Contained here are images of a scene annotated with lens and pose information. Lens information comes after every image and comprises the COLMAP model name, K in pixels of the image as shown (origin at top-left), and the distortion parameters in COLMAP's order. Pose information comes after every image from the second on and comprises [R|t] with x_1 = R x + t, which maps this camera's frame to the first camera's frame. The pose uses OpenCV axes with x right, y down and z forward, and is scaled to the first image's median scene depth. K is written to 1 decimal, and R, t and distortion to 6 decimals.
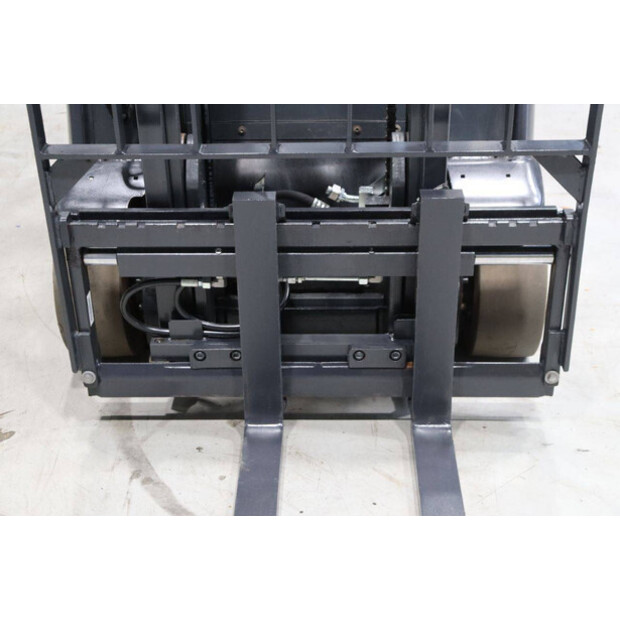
lens RADIAL K [[1017.2, 0, 306.7], [0, 1017.2, 307.1], [0, 0, 1]] dist [0.166868, 0.000000]
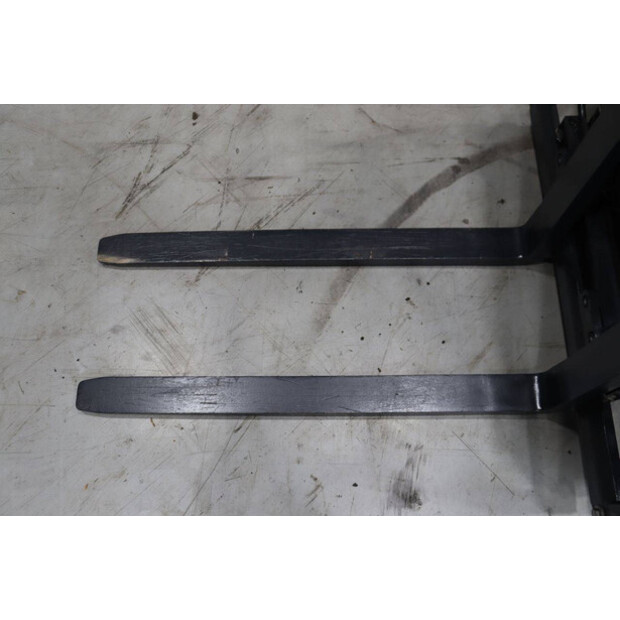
lens RADIAL K [[588.7, 0, 311.3], [0, 588.7, 309.8], [0, 0, 1]] dist [-0.075400, 0.000000]
pose [[0.021878, 0.937524, -0.347232, 0.241072], [-0.473786, 0.315561, 0.822160, -0.269642], [0.880368, 0.146526, 0.451090, 0.539716]]
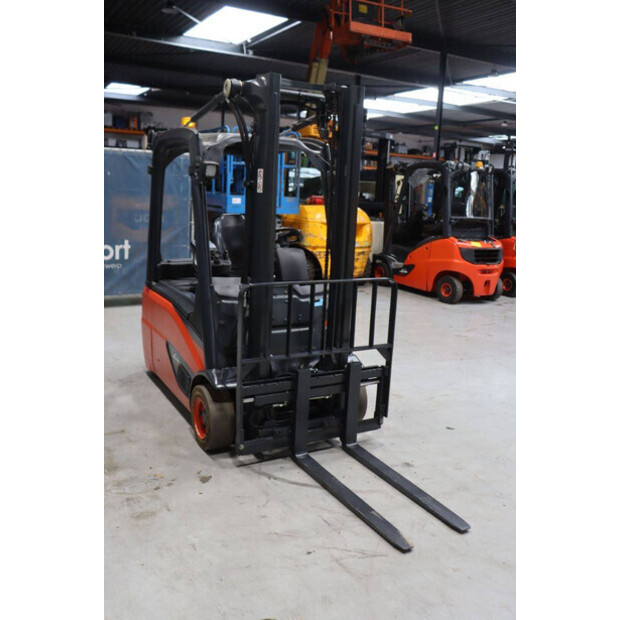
lens RADIAL K [[588.7, 0, 296.7], [0, 588.7, 299.2], [0, 0, 1]] dist [-0.075400, 0.000000]
pose [[0.864106, -0.038363, 0.501846, -0.847745], [0.193123, 0.946041, -0.260211, 0.130429], [-0.464785, 0.321768, 0.824888, -0.446922]]
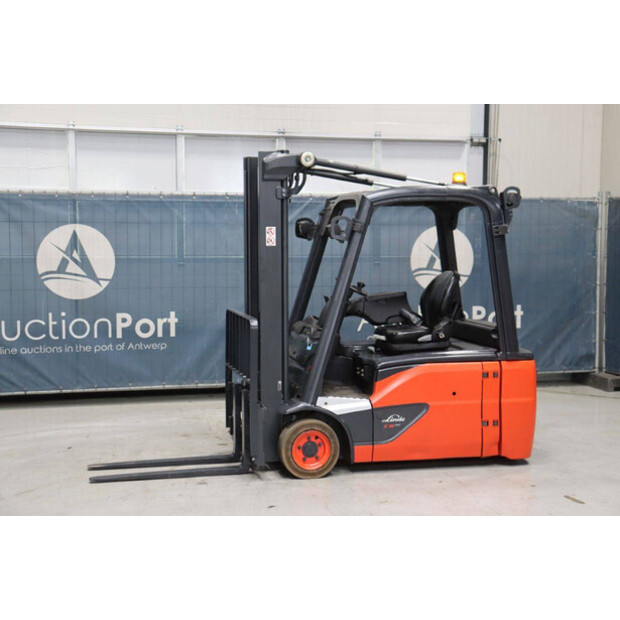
lens RADIAL K [[1011.1, 0, 313.2], [0, 1011.1, 304.0], [0, 0, 1]] dist [0.156337, 0.000000]
pose [[0.266954, 0.085617, -0.959898, 3.241389], [-0.476528, 0.877483, -0.054259, -0.269274], [0.837649, 0.471904, 0.275047, 0.071001]]
